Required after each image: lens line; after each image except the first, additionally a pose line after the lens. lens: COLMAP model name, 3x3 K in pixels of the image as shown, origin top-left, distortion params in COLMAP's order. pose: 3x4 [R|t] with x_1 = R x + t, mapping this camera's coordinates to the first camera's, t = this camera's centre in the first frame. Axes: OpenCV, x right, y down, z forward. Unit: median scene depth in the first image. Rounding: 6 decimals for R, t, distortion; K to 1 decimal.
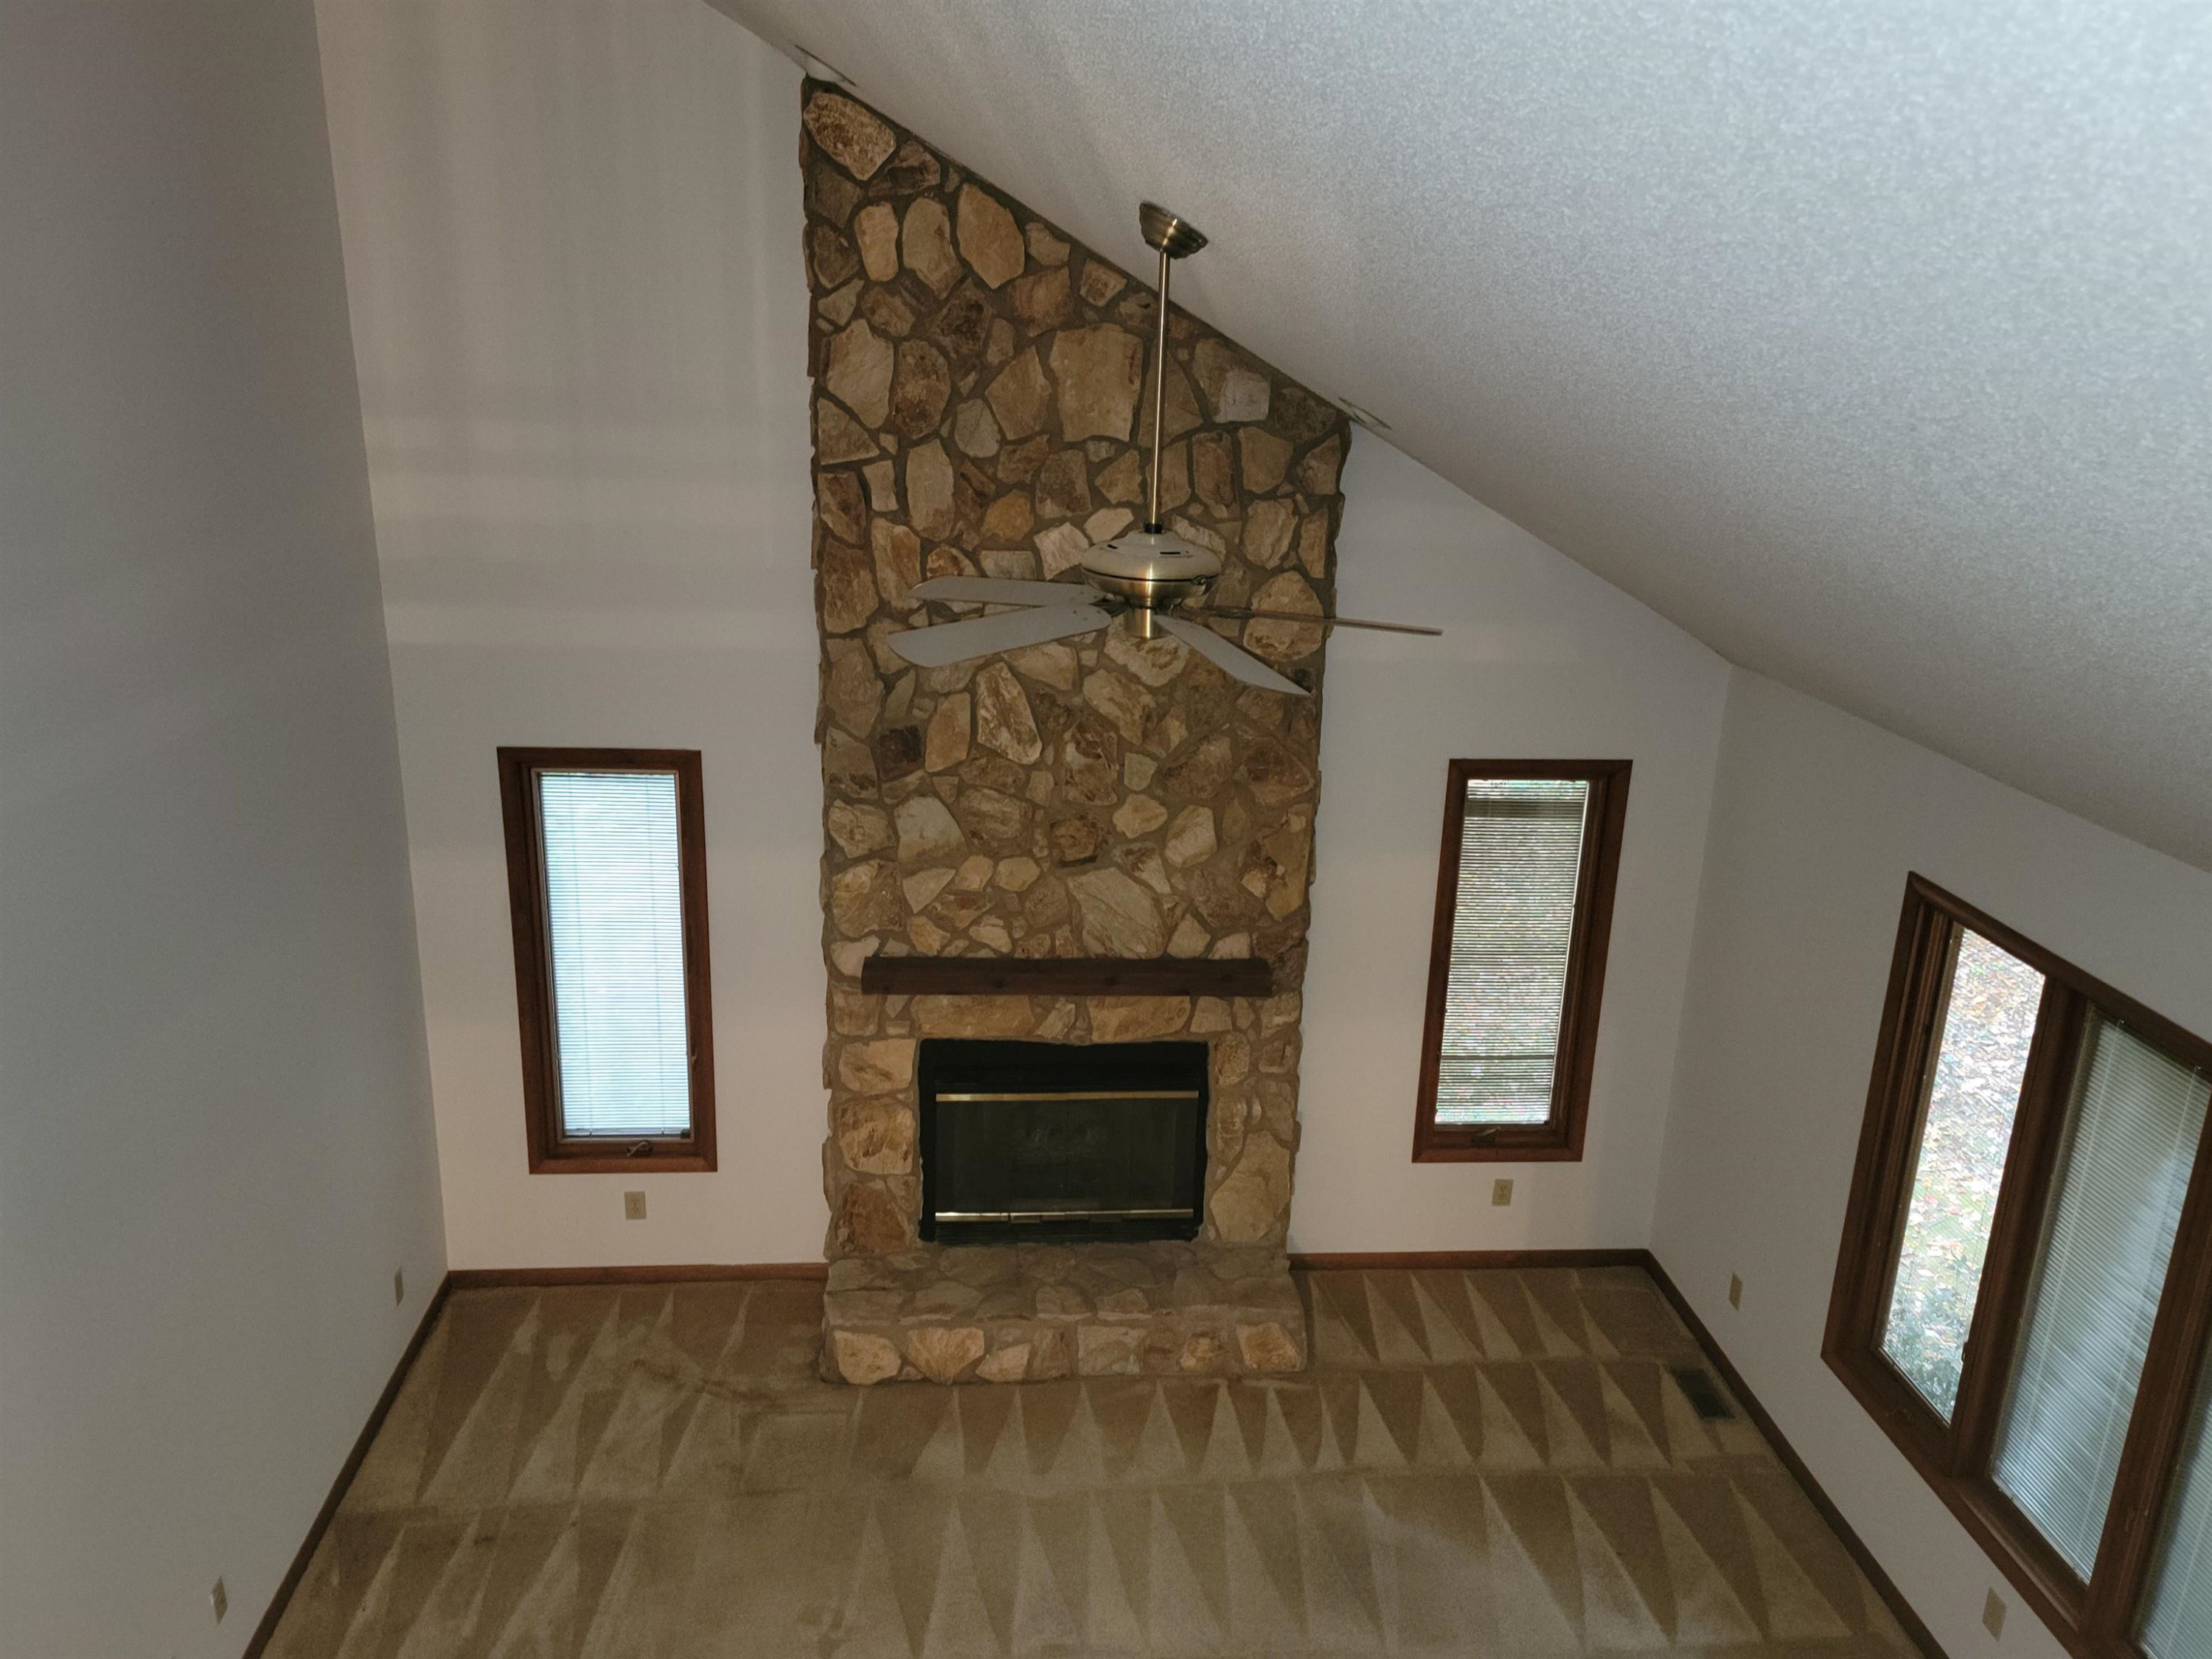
lens RADIAL K [[1679.2, 0, 1101.4], [0, 1679.2, 838.7], [0, 0, 1]] dist [0.074857, -0.035460]
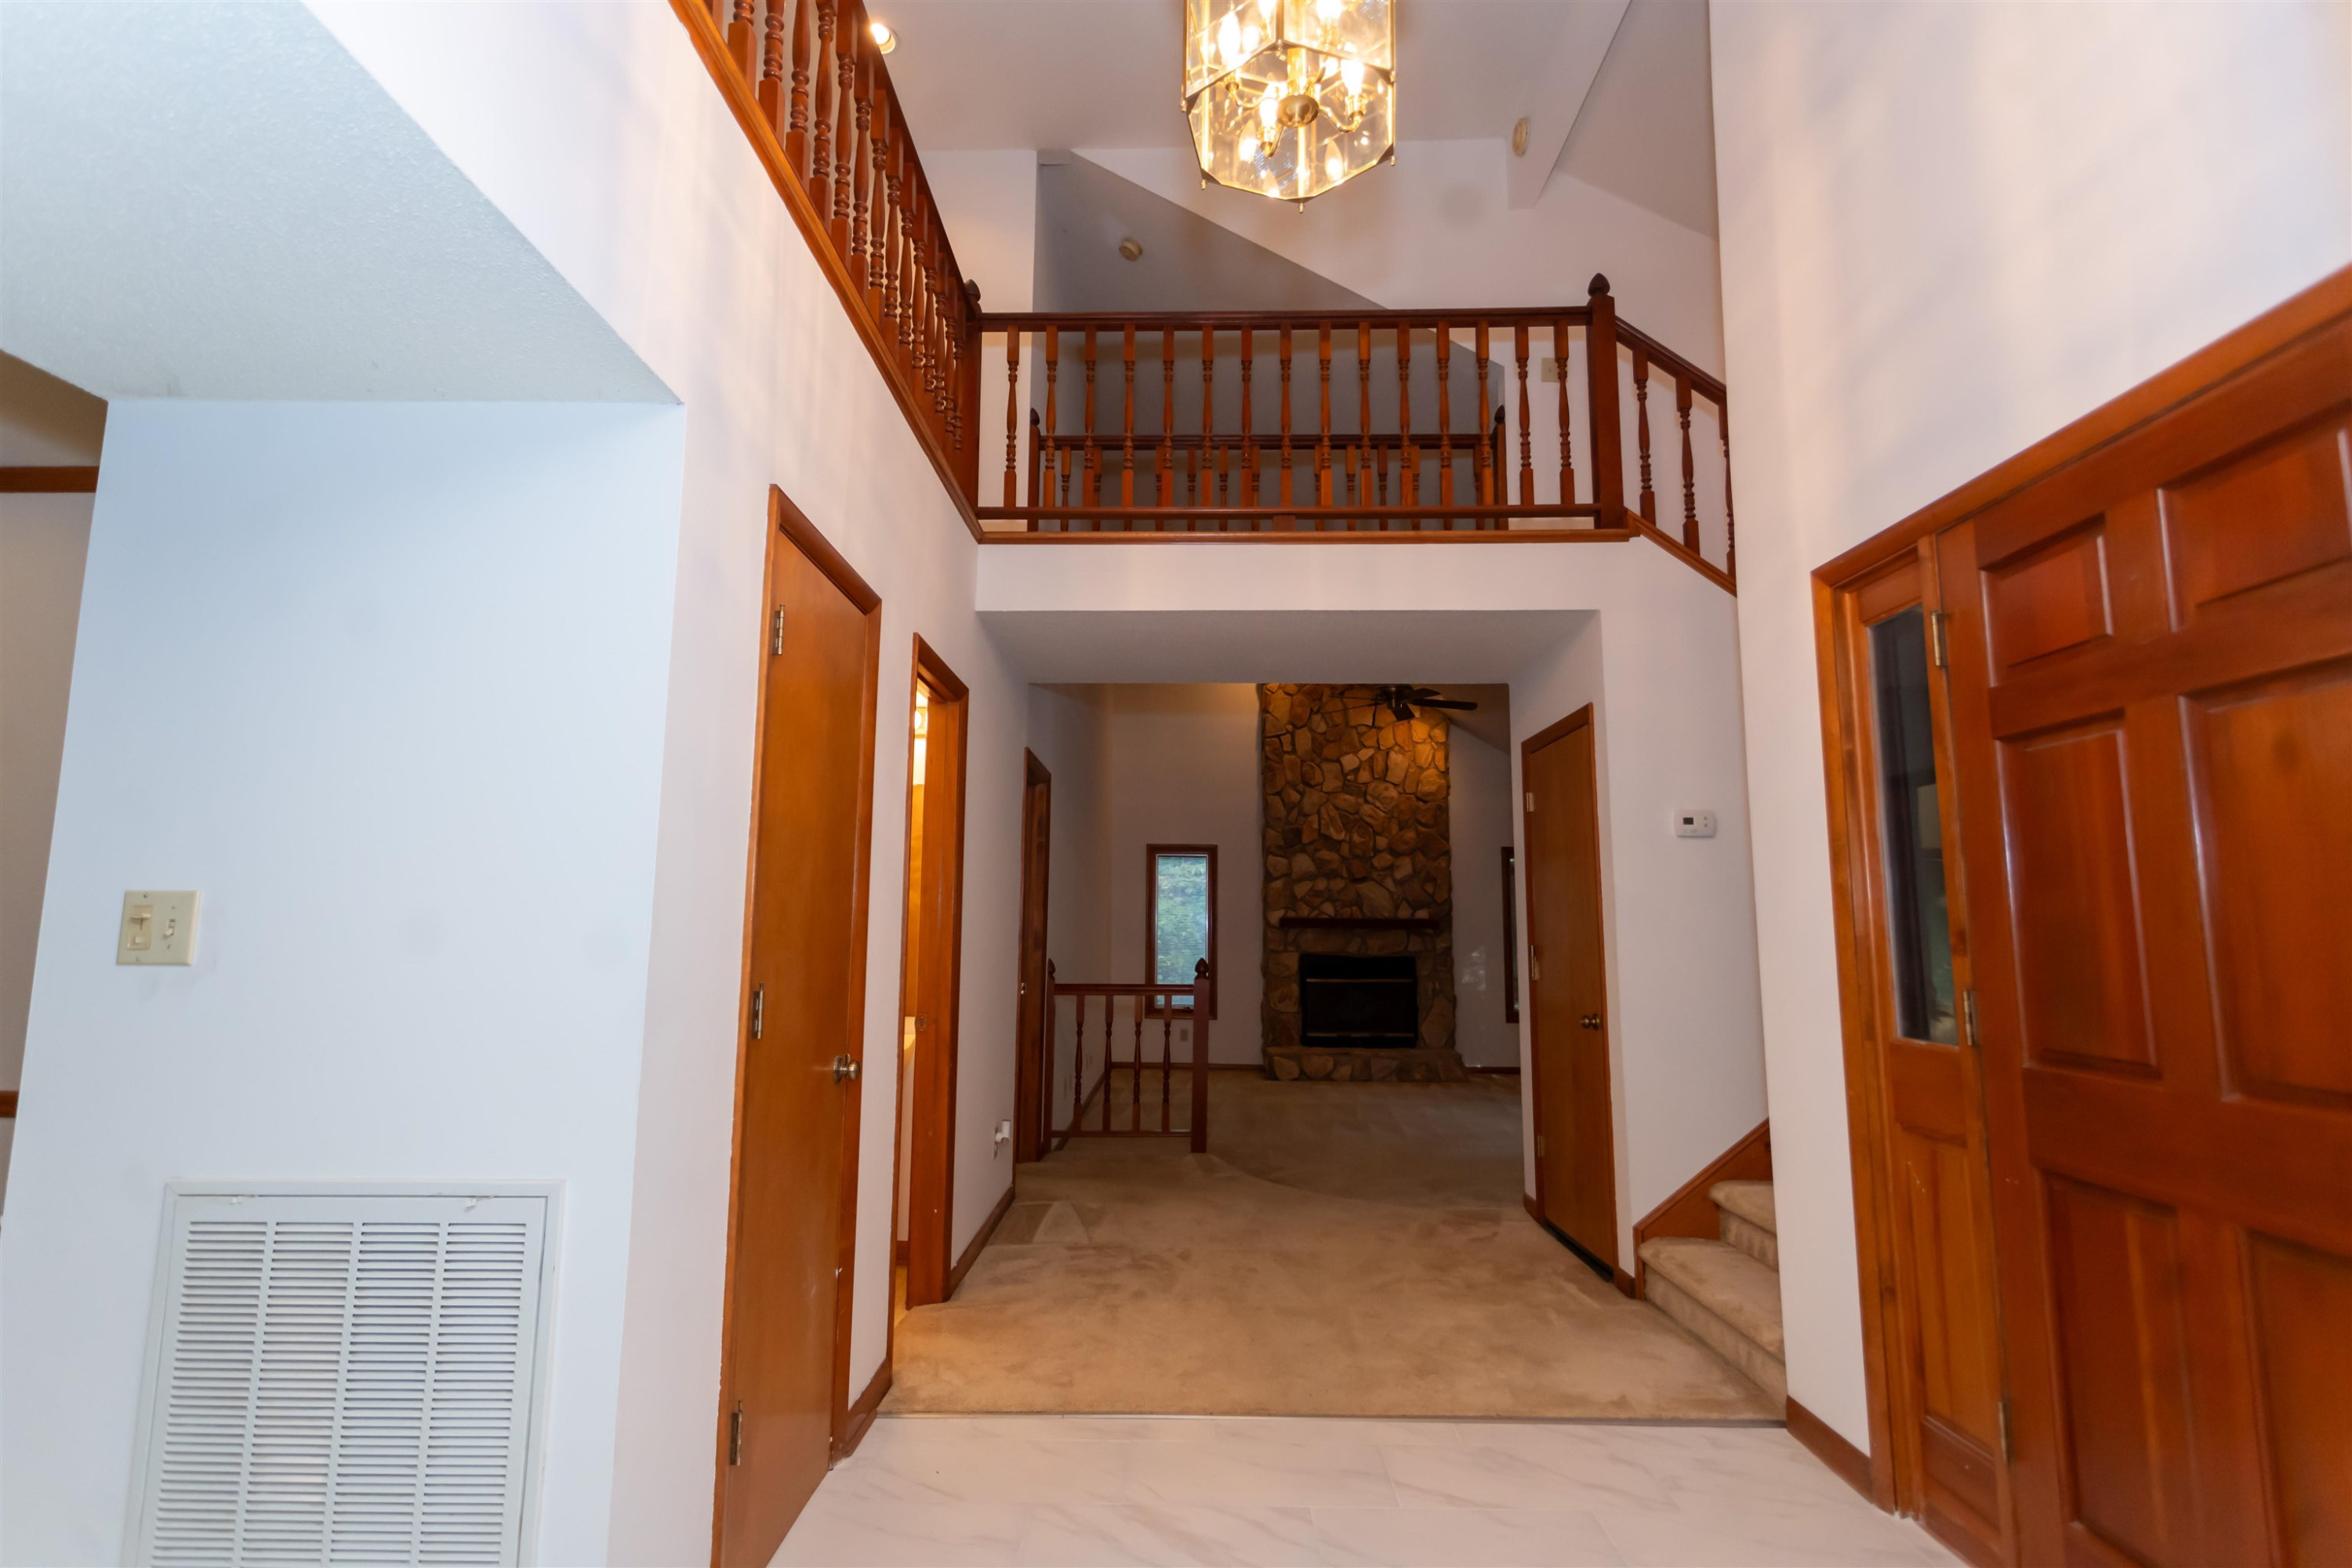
lens RADIAL K [[1115.4, 0, 1169.9], [0, 1115.4, 787.1], [0, 0, 1]] dist [-0.002928, 0.000426]
pose [[0.993797, -0.035026, -0.105552, -0.123649], [-0.012303, 0.908655, -0.417366, 0.631543], [0.110529, 0.416076, 0.902588, -0.690336]]
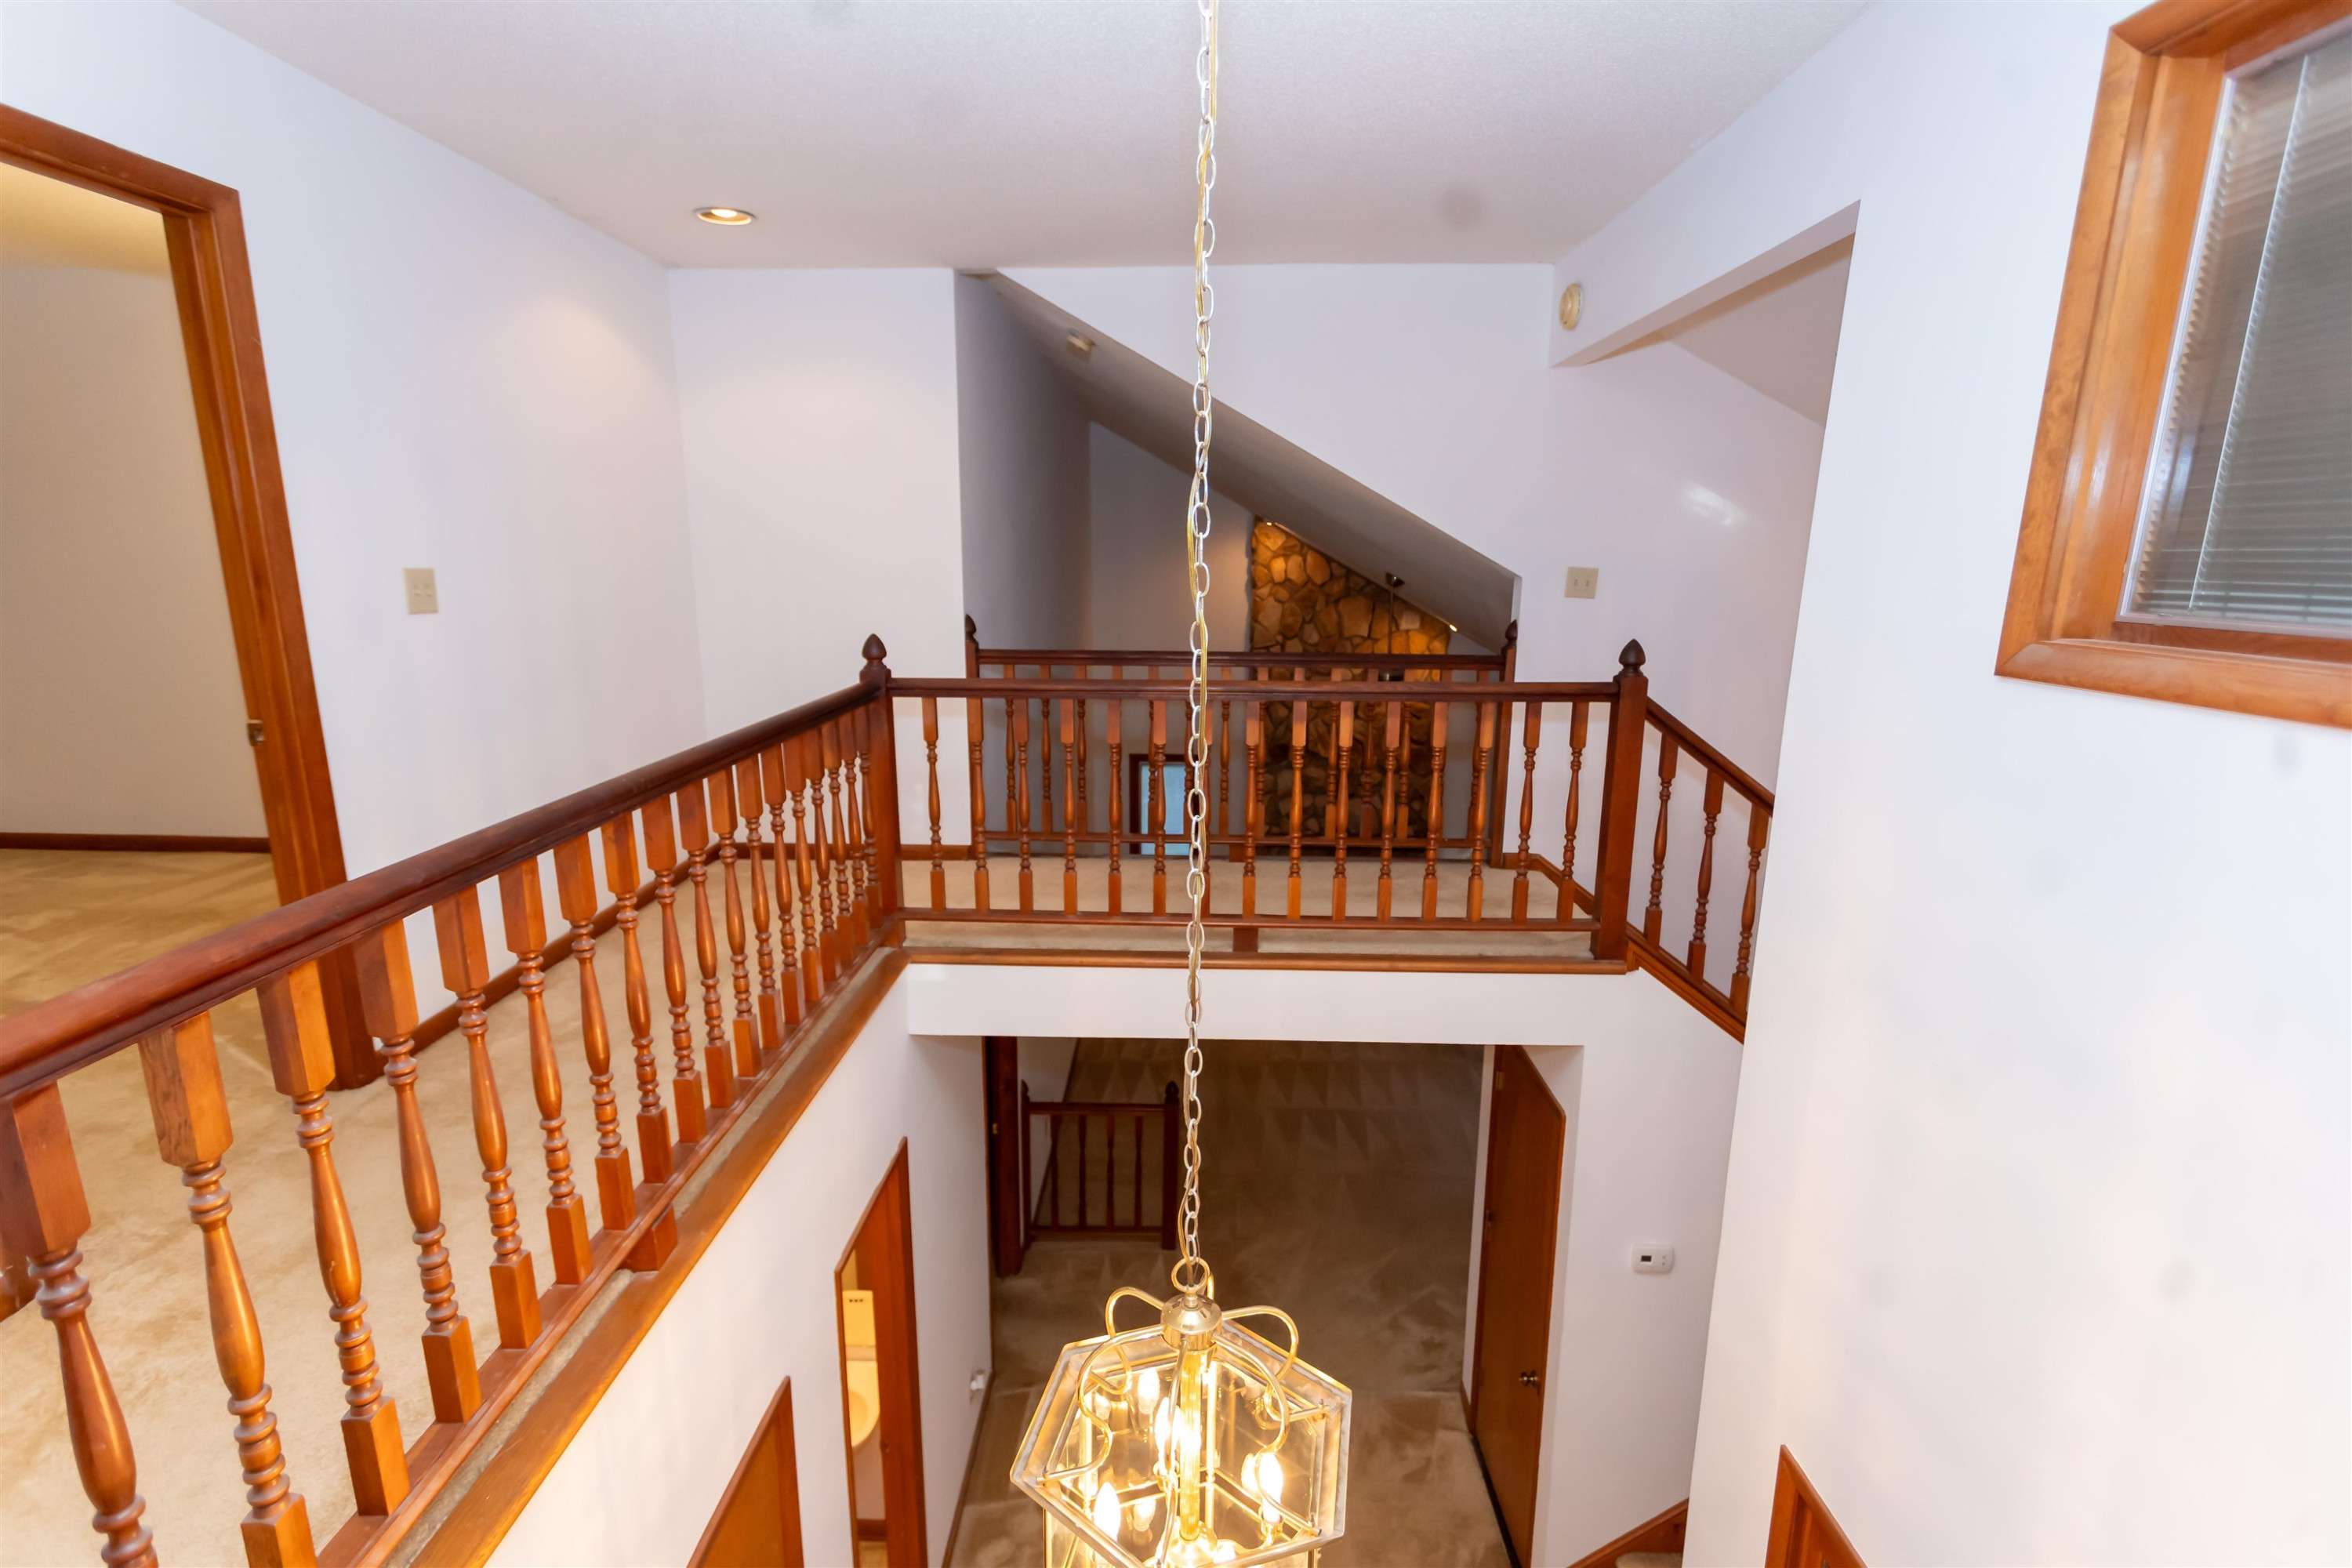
lens RADIAL K [[1115.4, 0, 1160.7], [0, 1115.4, 786.0], [0, 0, 1]] dist [-0.002928, 0.000426]
pose [[0.992590, -0.002312, -0.121492, -0.091272], [-0.009727, 0.995099, -0.098405, 0.175396], [0.121124, 0.098857, 0.987703, -0.753678]]
